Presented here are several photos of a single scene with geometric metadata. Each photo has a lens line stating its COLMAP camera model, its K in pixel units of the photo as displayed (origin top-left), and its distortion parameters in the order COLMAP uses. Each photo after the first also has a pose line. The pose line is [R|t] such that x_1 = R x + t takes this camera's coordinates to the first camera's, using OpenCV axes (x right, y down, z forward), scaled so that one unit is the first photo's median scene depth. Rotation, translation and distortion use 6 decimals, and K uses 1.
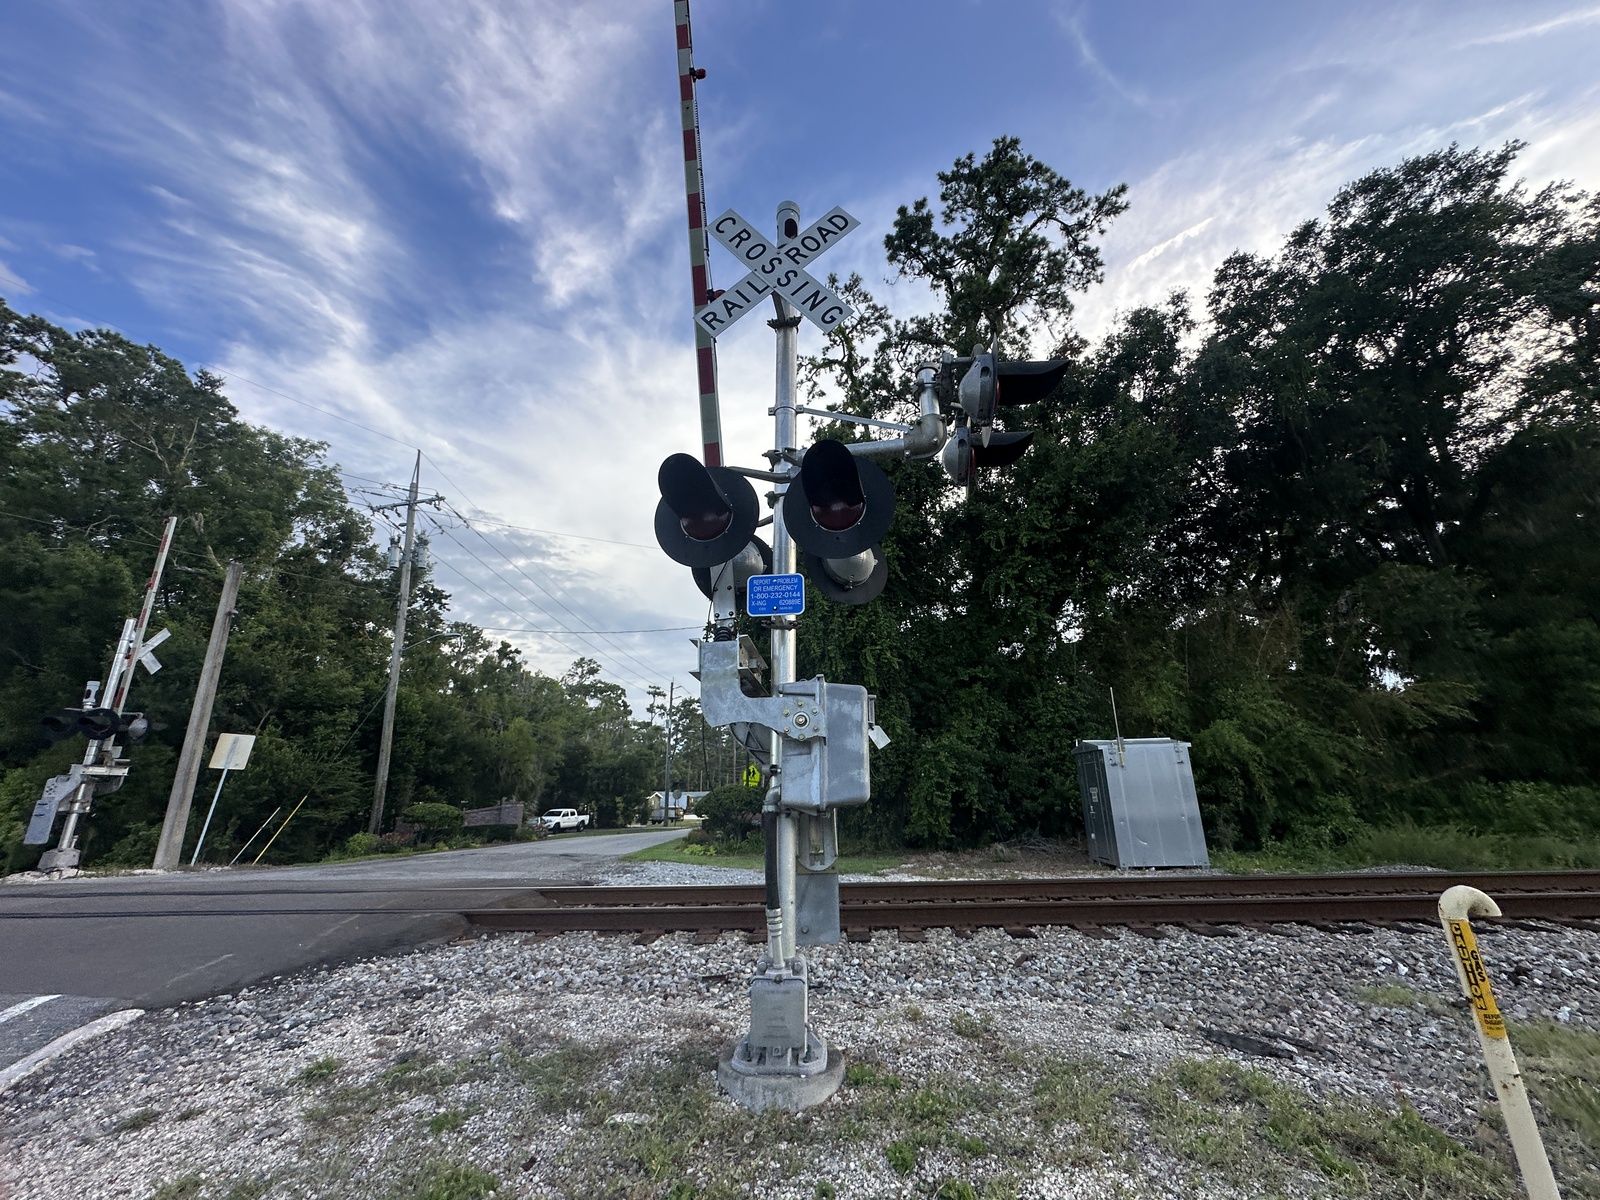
lens RADIAL K [[639.5, 0, 799.4], [0, 639.5, 595.9], [0, 0, 1]] dist [-0.000019, 0.000342]
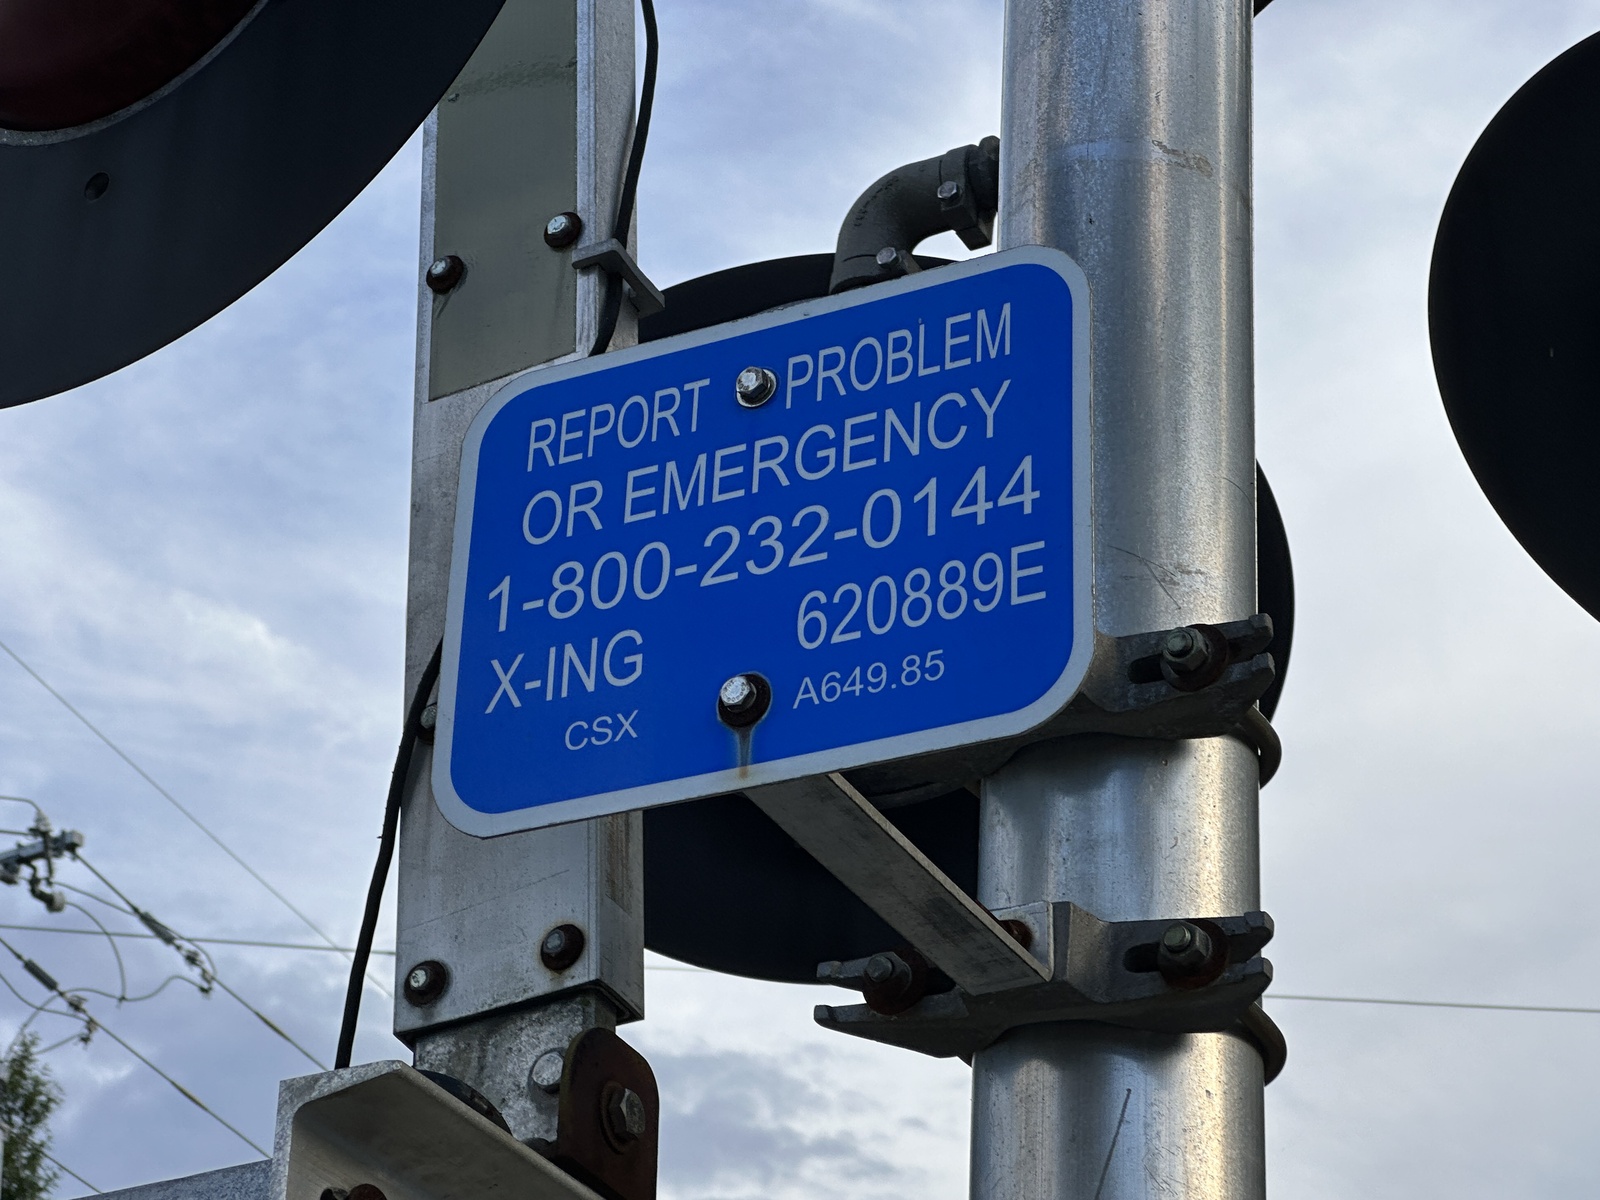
lens RADIAL K [[3672.9, 0, 800.0], [0, 3672.9, 600.0], [0, 0, 1]] dist [-0.118153, 0.111606]
pose [[0.926920, -0.138444, -0.348786, 0.020842], [0.067129, 0.975638, -0.208862, 0.016734], [0.369205, 0.170185, 0.913633, 0.097311]]
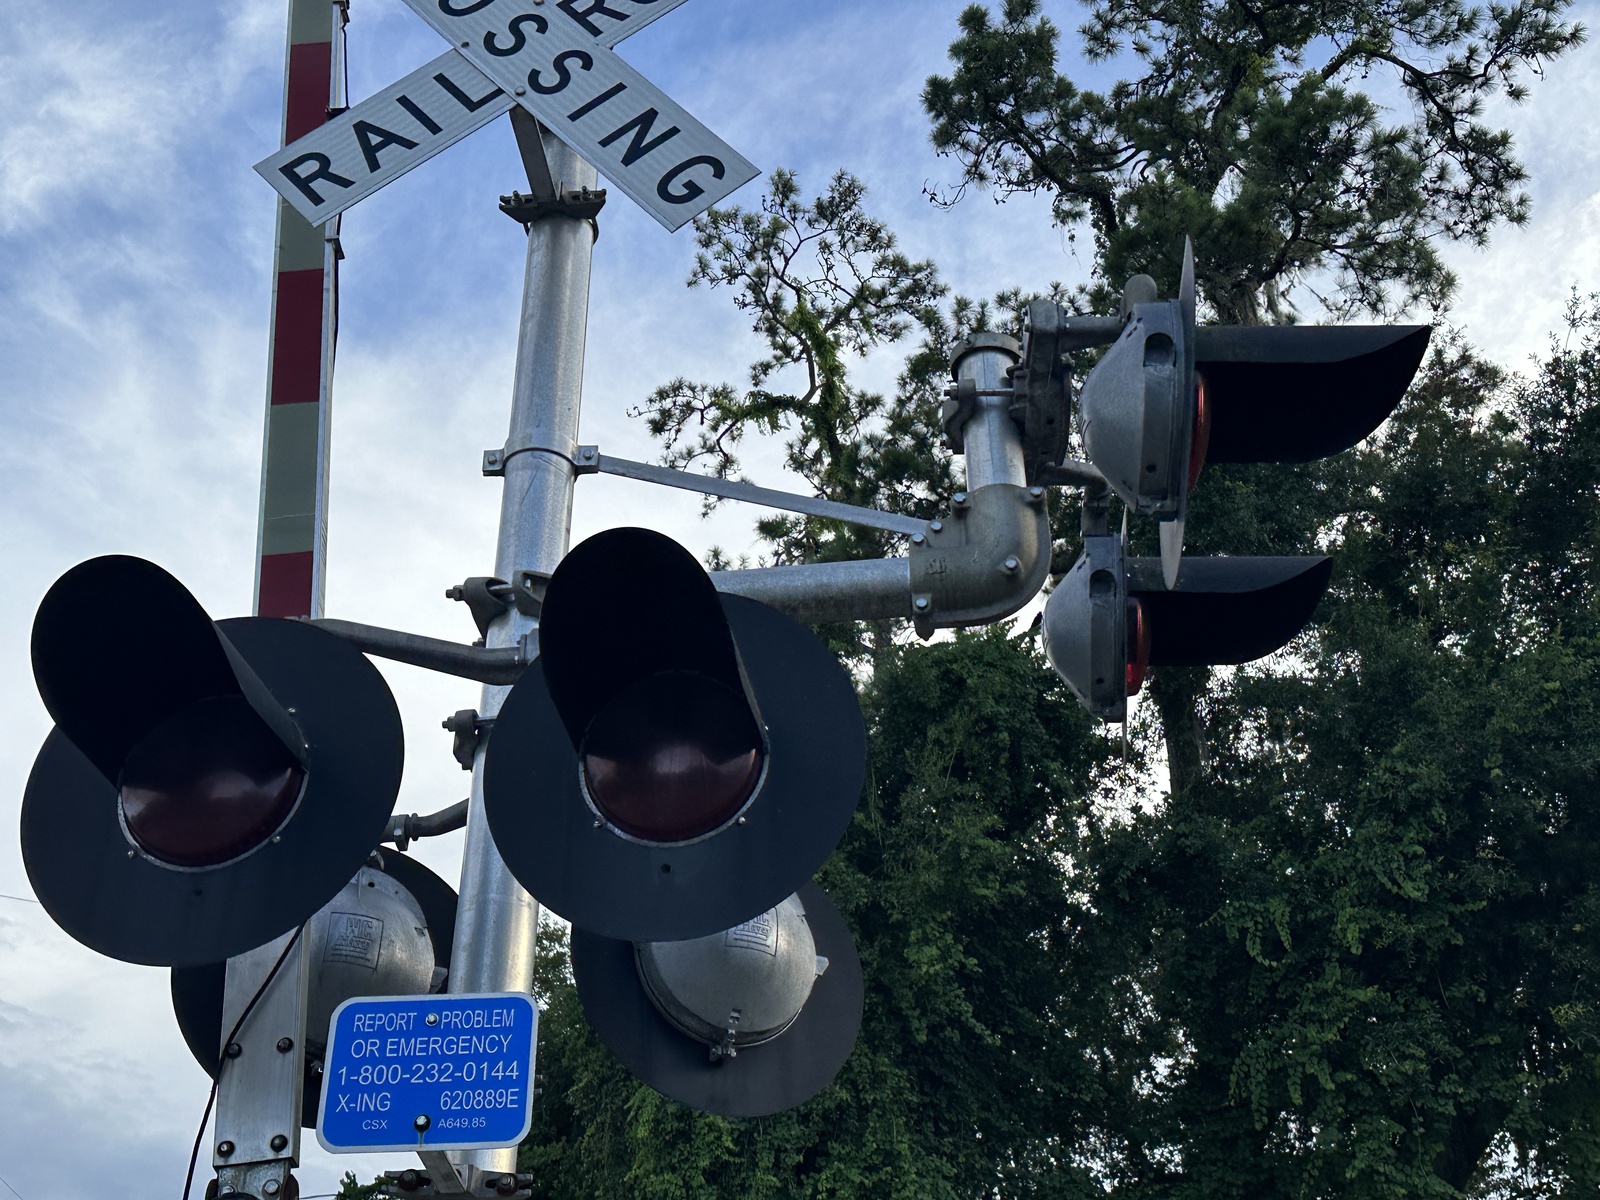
lens RADIAL K [[1898.3, 0, 779.0], [0, 1898.3, 574.8], [0, 0, 1]] dist [0.212801, -0.486200]
pose [[0.998327, 0.035979, 0.045266, 0.011210], [-0.022812, 0.964406, -0.263439, 0.001277], [-0.053133, 0.261966, 0.963613, 0.022723]]
